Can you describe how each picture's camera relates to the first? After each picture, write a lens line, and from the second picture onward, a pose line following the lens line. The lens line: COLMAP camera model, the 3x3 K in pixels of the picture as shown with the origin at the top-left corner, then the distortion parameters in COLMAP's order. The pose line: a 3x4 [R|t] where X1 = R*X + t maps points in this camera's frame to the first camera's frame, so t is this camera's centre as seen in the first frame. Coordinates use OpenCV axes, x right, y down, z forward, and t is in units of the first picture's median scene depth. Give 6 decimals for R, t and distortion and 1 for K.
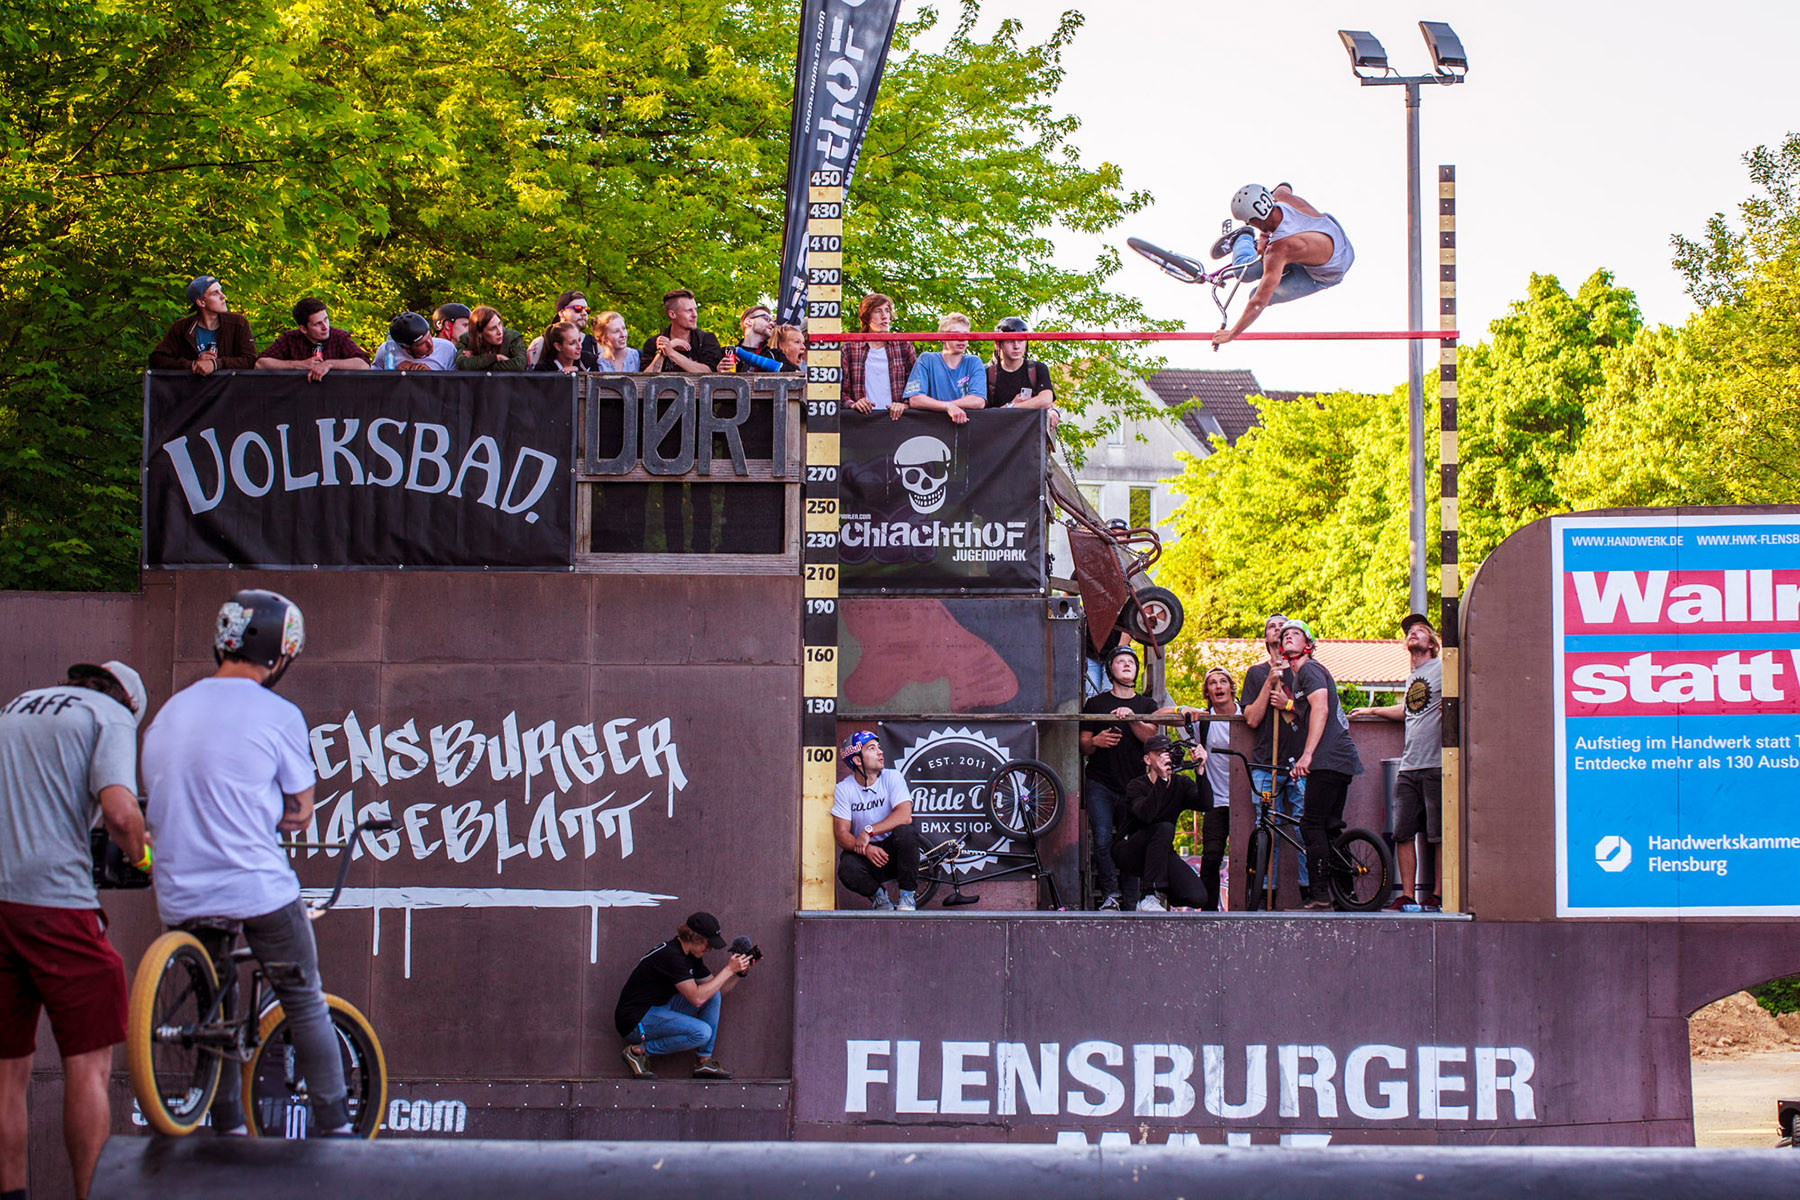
lens RADIAL K [[5187.8, 0, 900.0], [0, 5187.8, 600.0], [0, 0, 1]] dist [-0.237925, -0.207983]
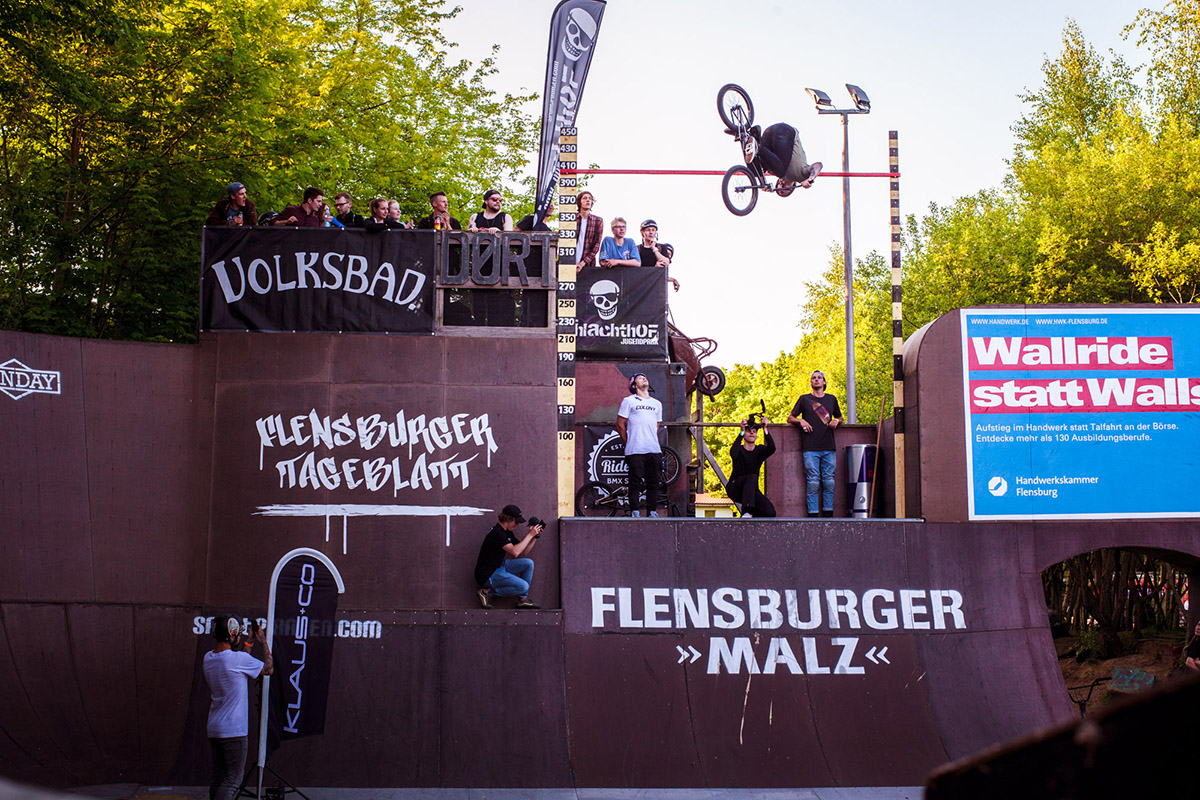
lens RADIAL K [[1781.5, 0, 600.0], [0, 1781.5, 400.0], [0, 0, 1]] dist [-0.223107, 0.006258]
pose [[0.995564, 0.008559, 0.093700, -0.064963], [-0.004614, 0.999097, -0.042232, 0.045089], [-0.093977, 0.041612, 0.994704, 0.373679]]
